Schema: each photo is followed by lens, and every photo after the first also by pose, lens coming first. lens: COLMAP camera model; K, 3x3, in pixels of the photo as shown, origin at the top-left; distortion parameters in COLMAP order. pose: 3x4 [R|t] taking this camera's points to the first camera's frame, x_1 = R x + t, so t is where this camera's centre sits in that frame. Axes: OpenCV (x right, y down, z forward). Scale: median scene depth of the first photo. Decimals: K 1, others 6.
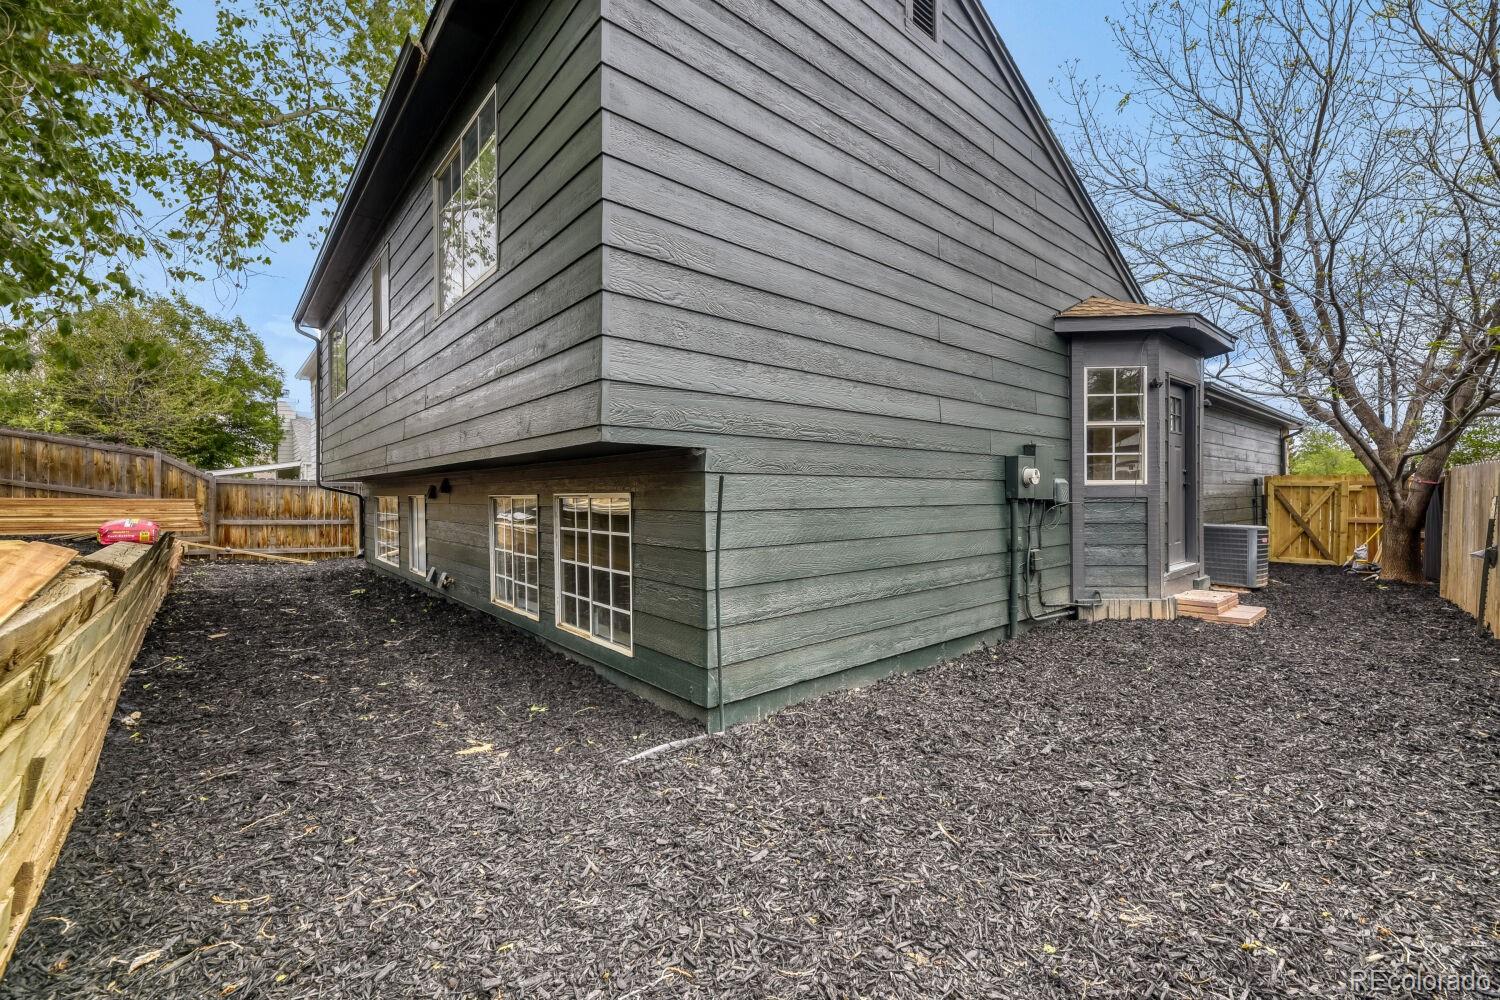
lens RADIAL K [[616.9, 0, 745.7], [0, 616.9, 495.8], [0, 0, 1]] dist [0.003605, 0.000473]
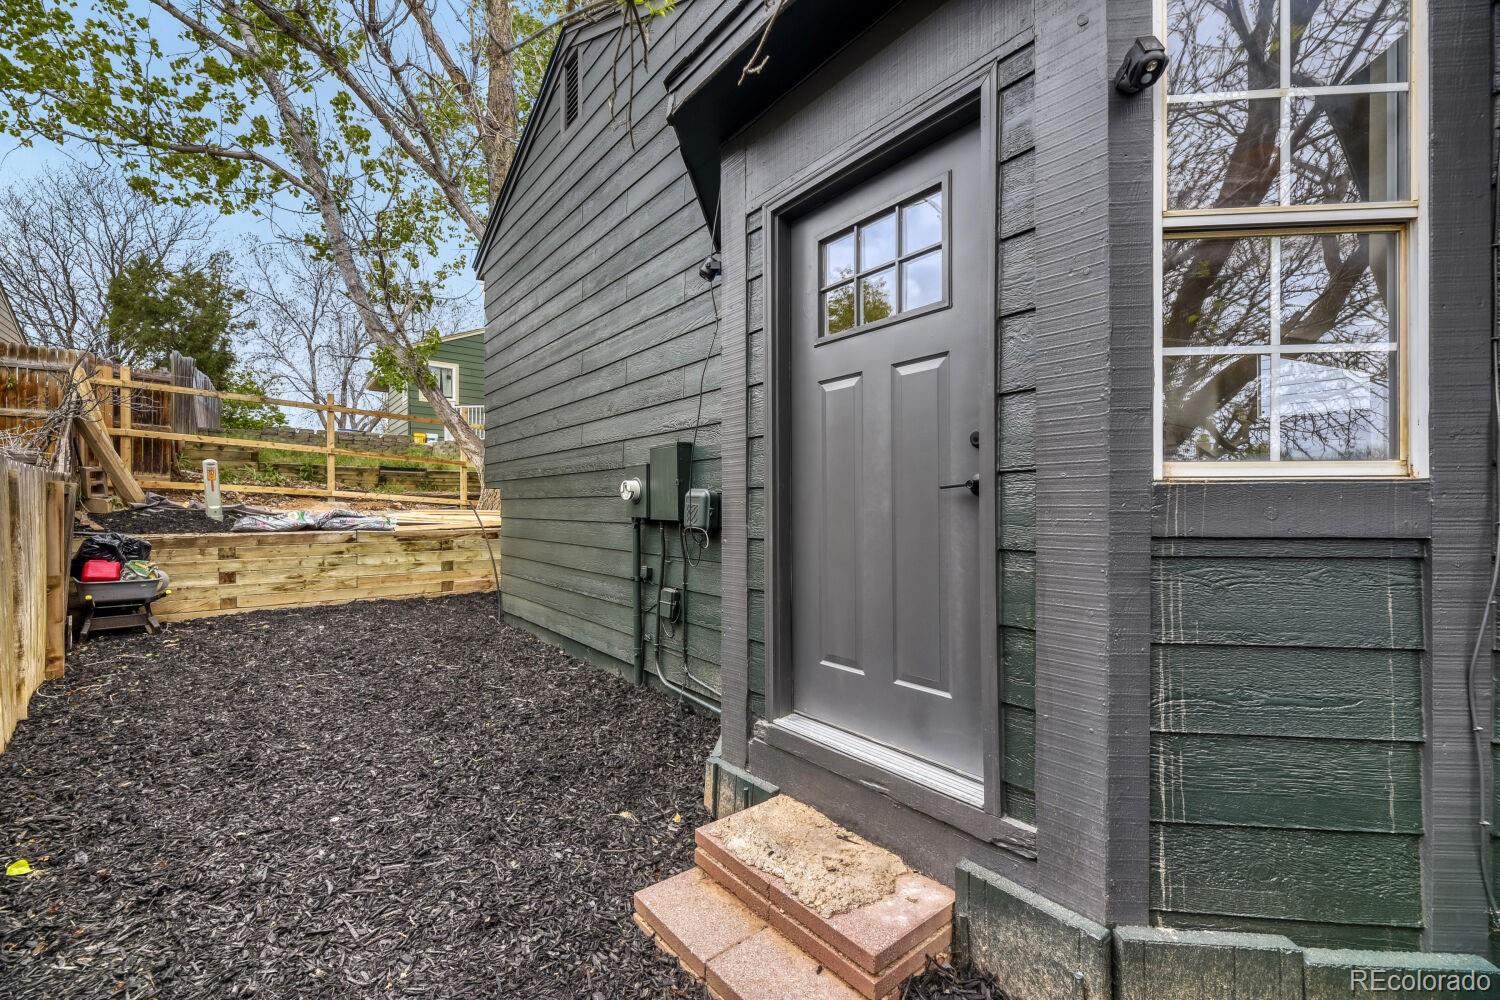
lens RADIAL K [[616.9, 0, 745.7], [0, 616.9, 495.8], [0, 0, 1]] dist [0.003605, 0.000473]
pose [[-0.036305, -0.010997, -0.999280, 1.158303], [0.007245, 0.999910, -0.011267, -0.011170], [0.999315, -0.007649, -0.036222, 1.092488]]
